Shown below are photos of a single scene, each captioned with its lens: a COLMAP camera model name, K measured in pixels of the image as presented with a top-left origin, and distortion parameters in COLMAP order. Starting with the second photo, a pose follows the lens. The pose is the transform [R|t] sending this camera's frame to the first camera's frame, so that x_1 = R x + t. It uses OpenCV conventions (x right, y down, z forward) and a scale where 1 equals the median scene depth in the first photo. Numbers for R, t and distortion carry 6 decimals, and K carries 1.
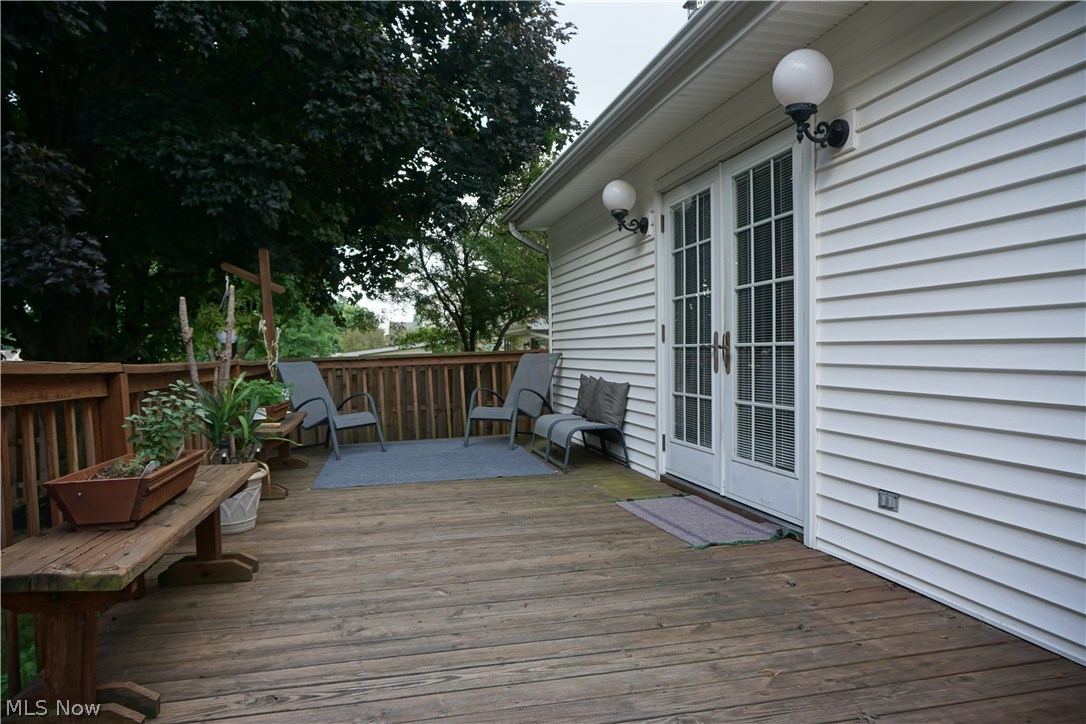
lens RADIAL K [[716.1, 0, 548.3], [0, 716.1, 359.8], [0, 0, 1]] dist [-0.032245, 0.002594]
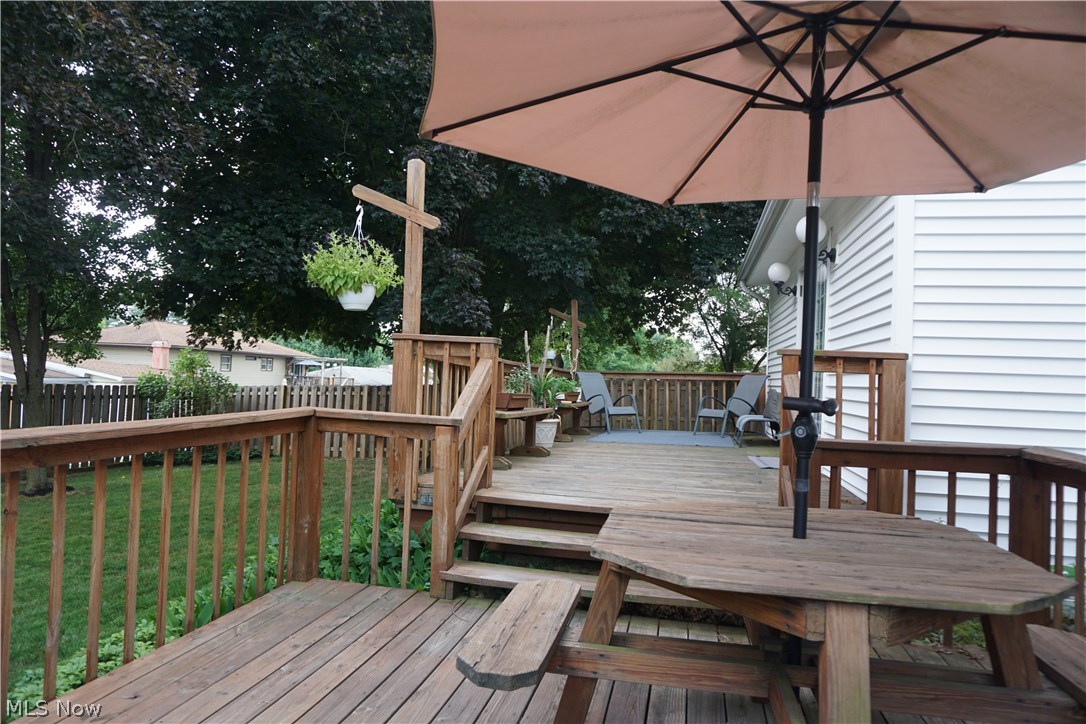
lens RADIAL K [[716.1, 0, 548.3], [0, 716.1, 359.8], [0, 0, 1]] dist [-0.032245, 0.002594]
pose [[0.904182, 0.036106, -0.425619, 0.259062], [-0.055434, 0.997913, -0.033110, 0.036079], [0.423535, 0.053531, 0.904297, -0.510047]]
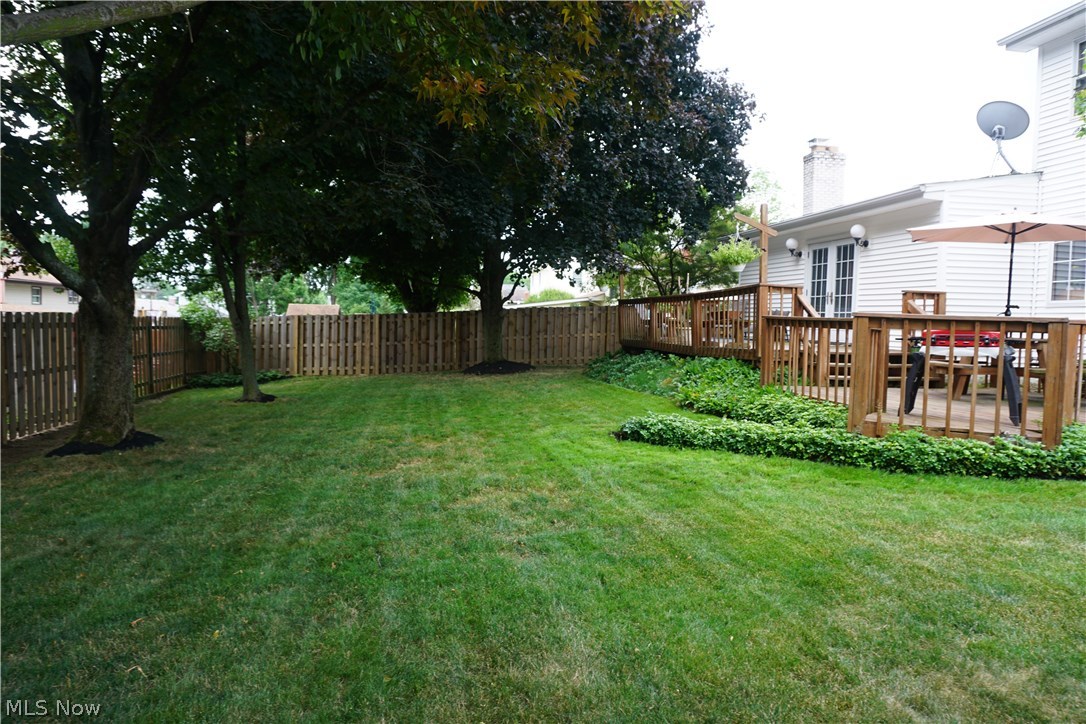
lens RADIAL K [[716.1, 0, 548.3], [0, 716.1, 359.8], [0, 0, 1]] dist [-0.032245, 0.002594]
pose [[0.997069, 0.039334, -0.065618, -0.544761], [-0.036136, 0.998134, 0.049228, 0.104476], [0.067432, -0.046713, 0.996630, -1.571210]]
